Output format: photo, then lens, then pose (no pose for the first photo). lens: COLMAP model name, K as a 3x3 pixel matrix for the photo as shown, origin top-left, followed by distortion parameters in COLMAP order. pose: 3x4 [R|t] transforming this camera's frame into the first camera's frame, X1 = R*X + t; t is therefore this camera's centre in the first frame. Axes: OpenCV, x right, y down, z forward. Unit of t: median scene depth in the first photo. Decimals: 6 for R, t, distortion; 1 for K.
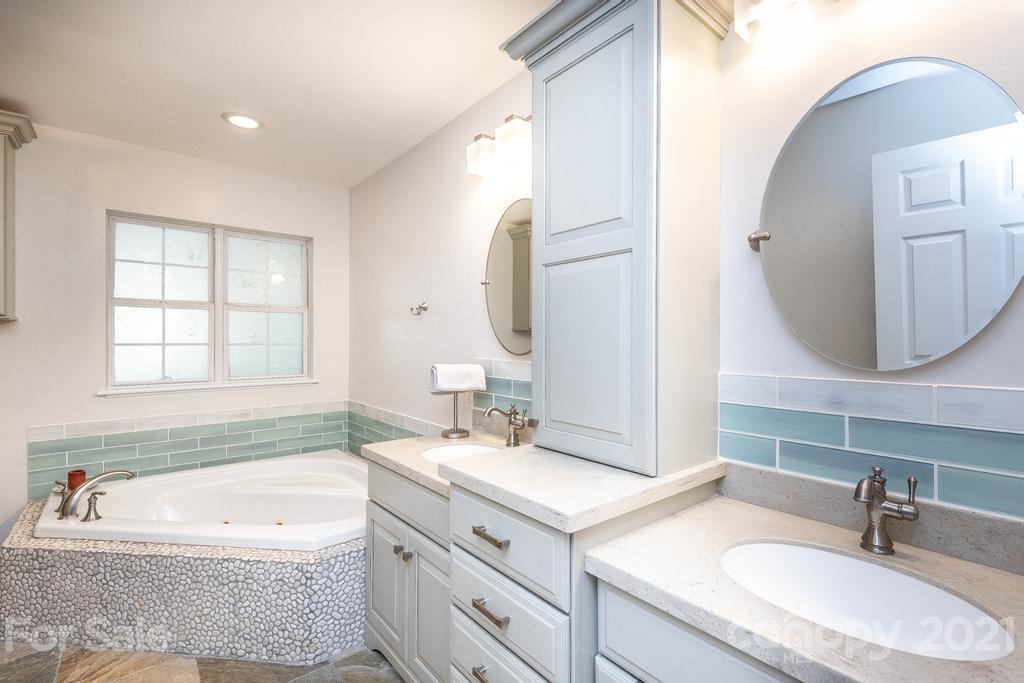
lens RADIAL K [[462.6, 0, 513.3], [0, 462.6, 337.2], [0, 0, 1]] dist [0.004074, -0.003547]
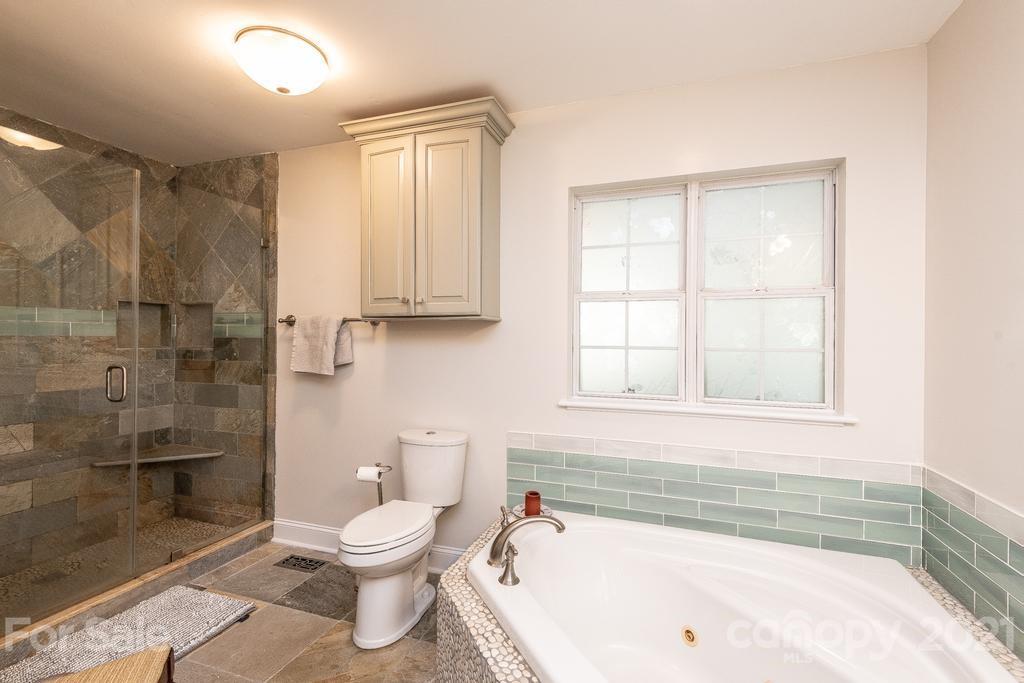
lens RADIAL K [[462.6, 0, 512.0], [0, 462.6, 339.7], [0, 0, 1]] dist [0.004074, -0.003547]
pose [[0.515070, 0.003389, -0.857141, -0.184532], [-0.004576, 0.999989, 0.001204, 0.001754], [0.857136, 0.003302, 0.515080, 0.424982]]
